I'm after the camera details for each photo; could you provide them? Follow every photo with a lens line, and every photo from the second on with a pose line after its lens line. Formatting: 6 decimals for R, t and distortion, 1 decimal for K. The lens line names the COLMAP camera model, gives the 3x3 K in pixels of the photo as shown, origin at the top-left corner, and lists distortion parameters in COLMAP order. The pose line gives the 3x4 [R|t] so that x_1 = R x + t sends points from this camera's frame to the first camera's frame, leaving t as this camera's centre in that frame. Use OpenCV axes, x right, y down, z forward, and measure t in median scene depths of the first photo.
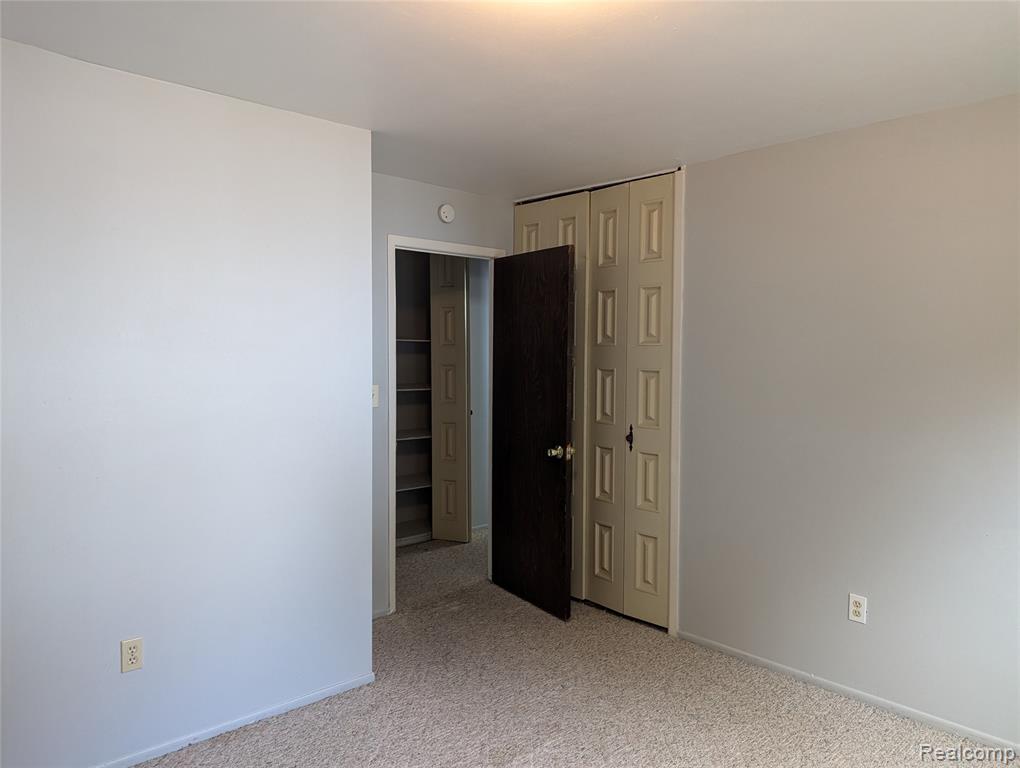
lens RADIAL K [[729.2, 0, 509.0], [0, 729.2, 378.0], [0, 0, 1]] dist [0.063998, -0.056361]
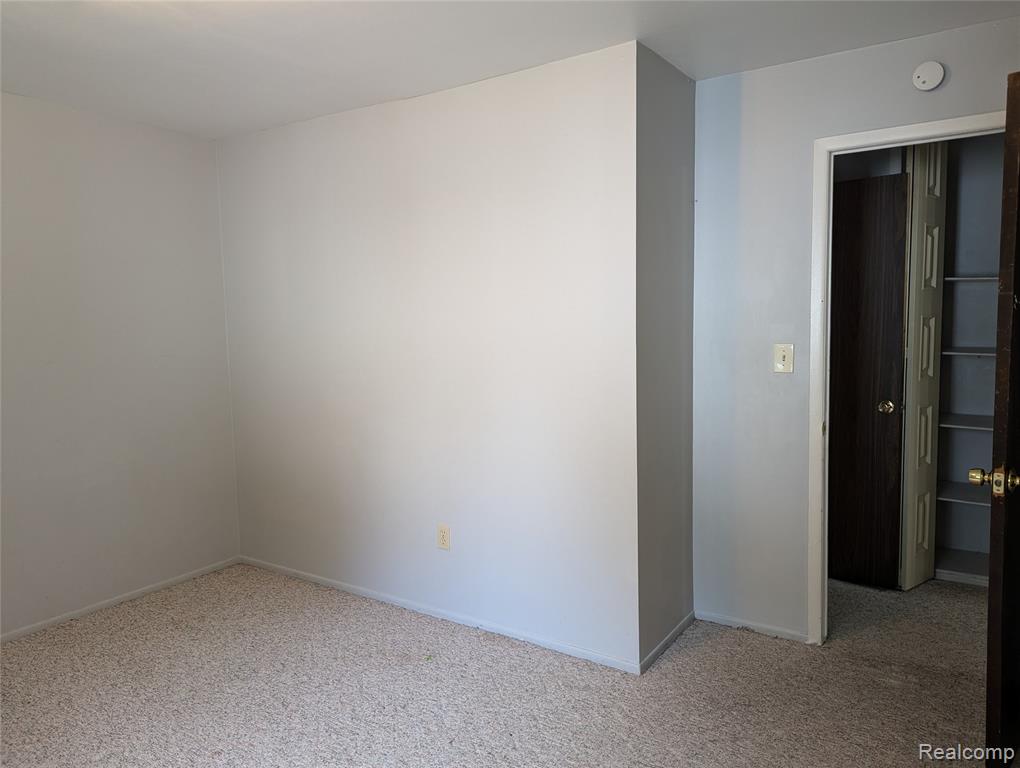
lens RADIAL K [[729.2, 0, 509.0], [0, 729.2, 378.0], [0, 0, 1]] dist [0.063998, -0.056361]
pose [[0.229881, 0.072520, -0.970513, 0.504316], [-0.017726, 0.997366, 0.070328, -0.002856], [0.973057, 0.001036, 0.230561, 0.530373]]
